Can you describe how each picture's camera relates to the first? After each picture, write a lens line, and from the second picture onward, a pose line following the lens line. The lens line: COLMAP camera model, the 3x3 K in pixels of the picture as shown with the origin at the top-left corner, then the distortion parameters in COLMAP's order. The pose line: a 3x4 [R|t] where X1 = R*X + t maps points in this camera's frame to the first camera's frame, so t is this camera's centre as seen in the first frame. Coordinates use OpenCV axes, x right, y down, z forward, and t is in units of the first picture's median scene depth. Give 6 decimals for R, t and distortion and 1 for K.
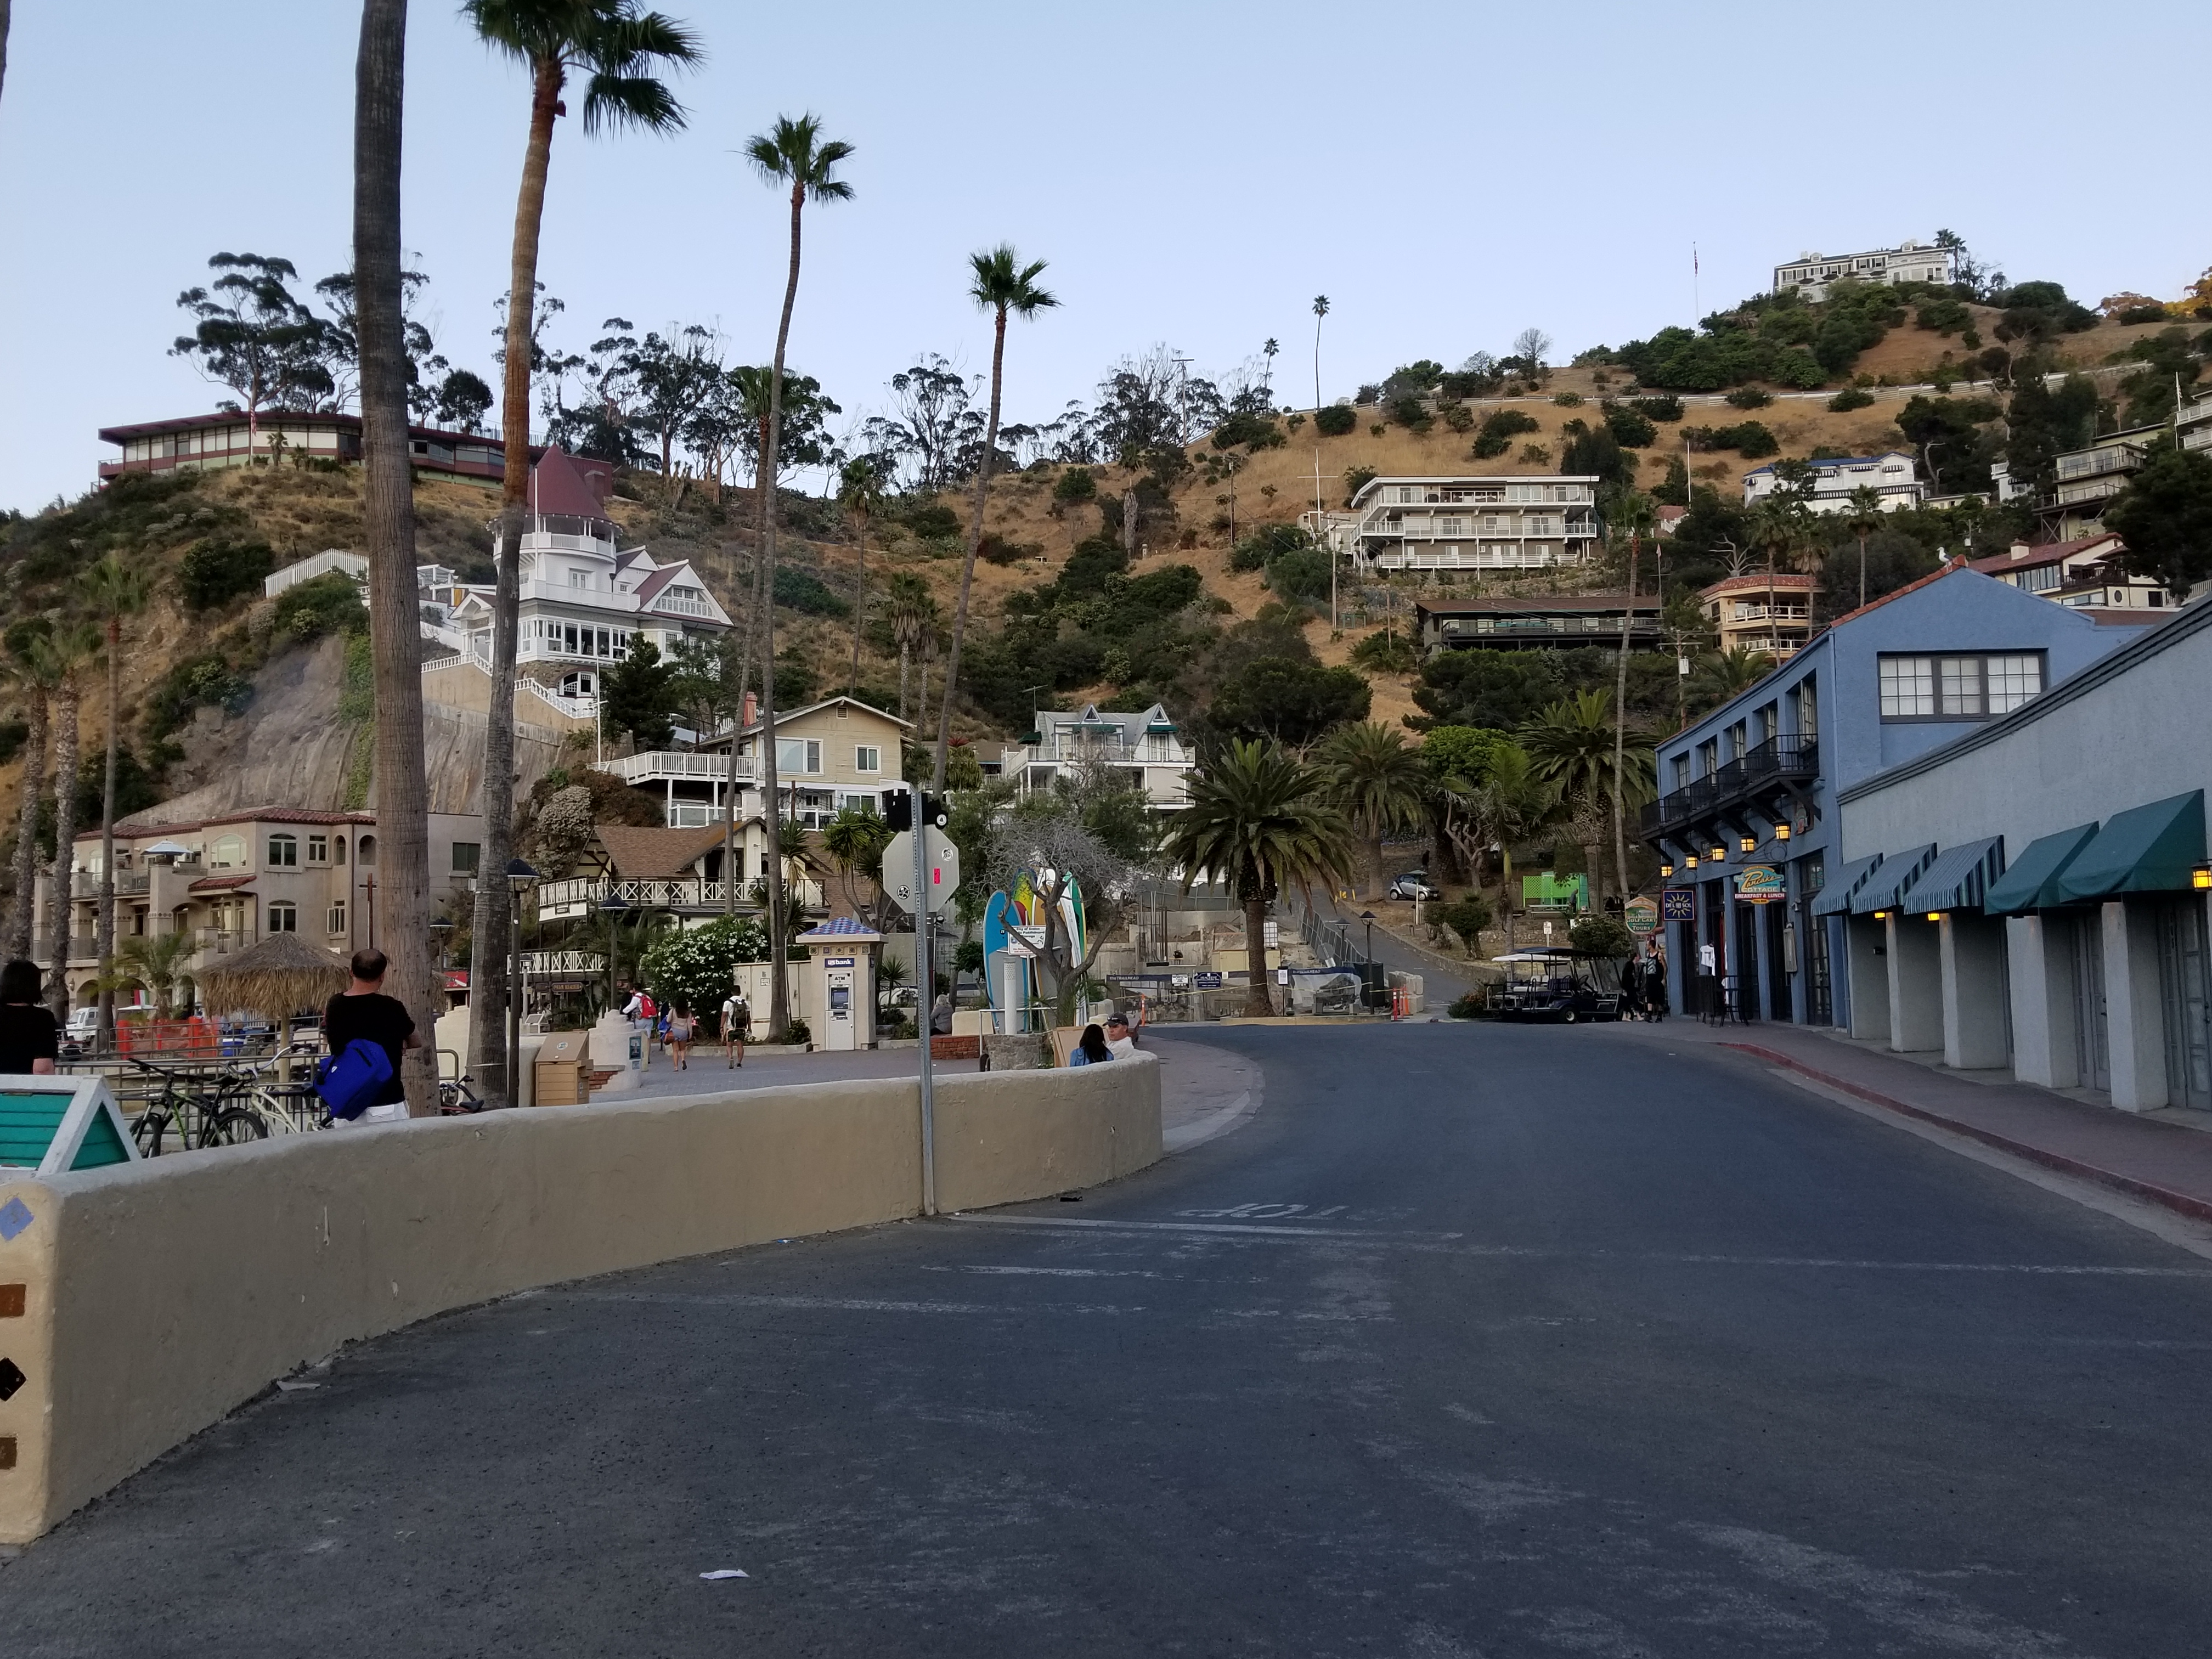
lens RADIAL K [[1995.6, 0, 1106.0], [0, 1995.6, 829.5], [0, 0, 1]] dist [0.090223, -0.202818]
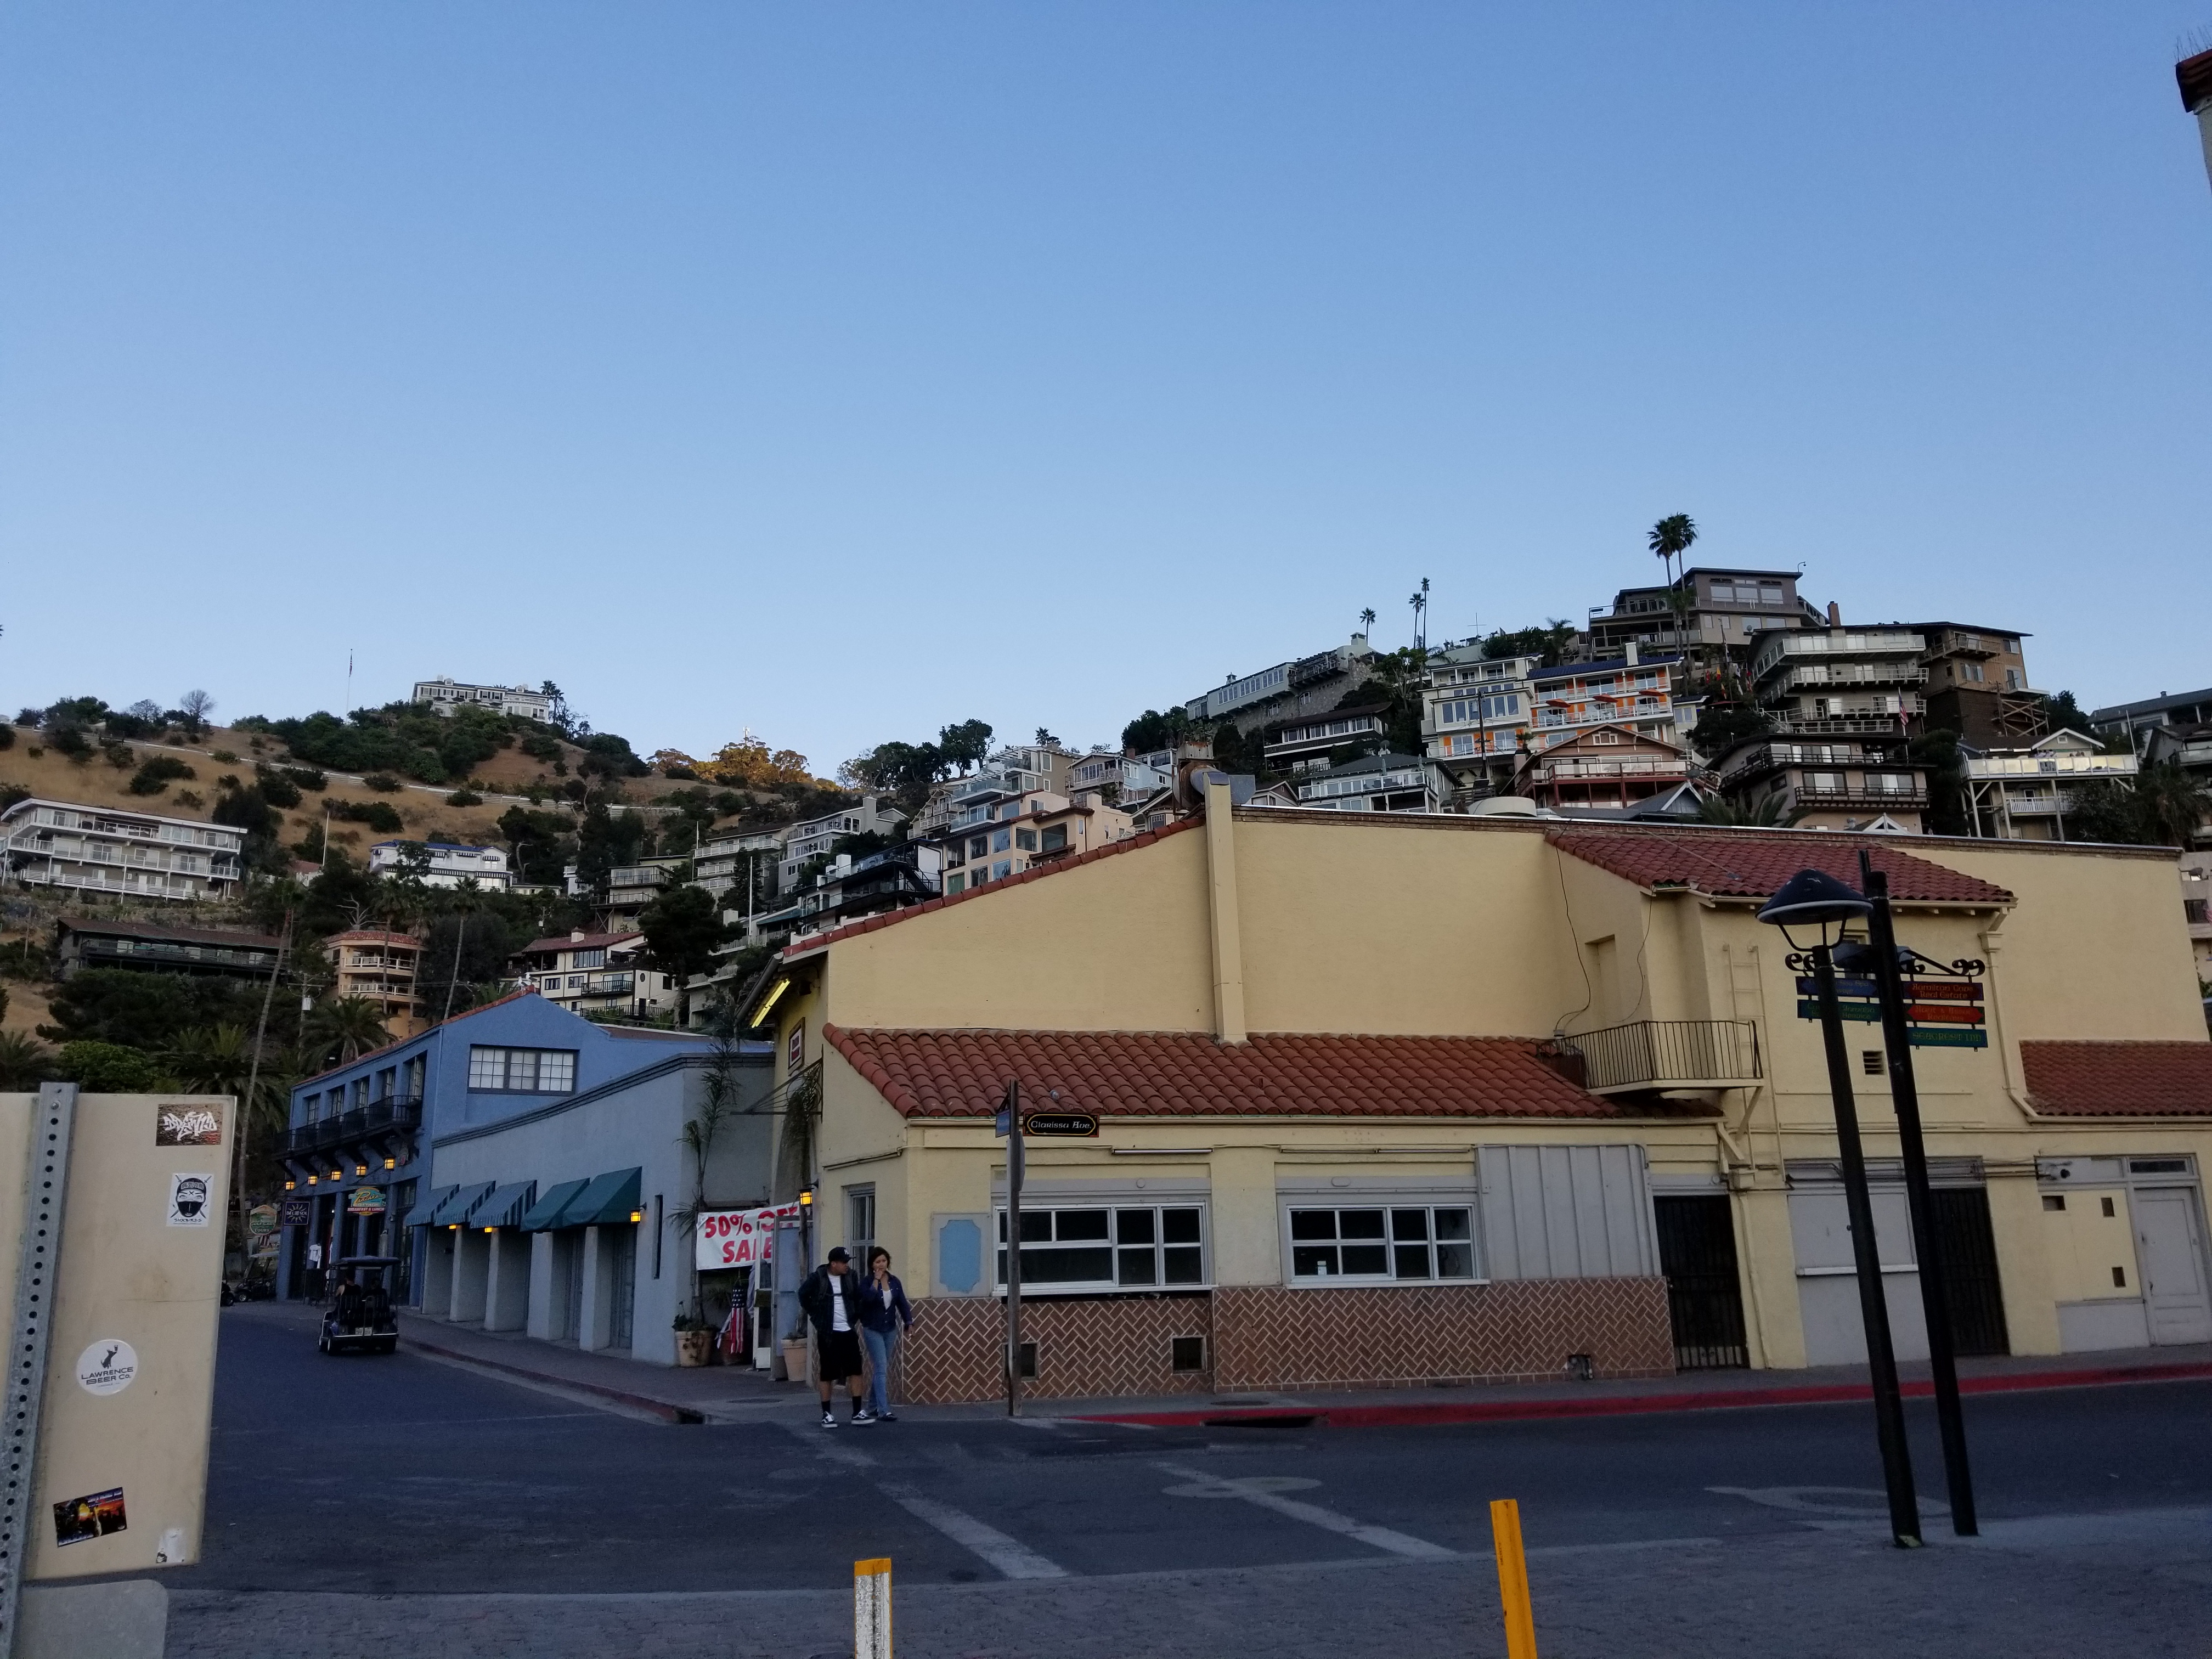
lens RADIAL K [[1804.0, 0, 1106.0], [0, 1804.0, 829.5], [0, 0, 1]] dist [0.073532, -0.102147]
pose [[0.754967, 0.152753, 0.637724, -0.055862], [-0.049252, 0.982953, -0.177139, -0.011434], [-0.653911, 0.102325, 0.749620, -0.128191]]
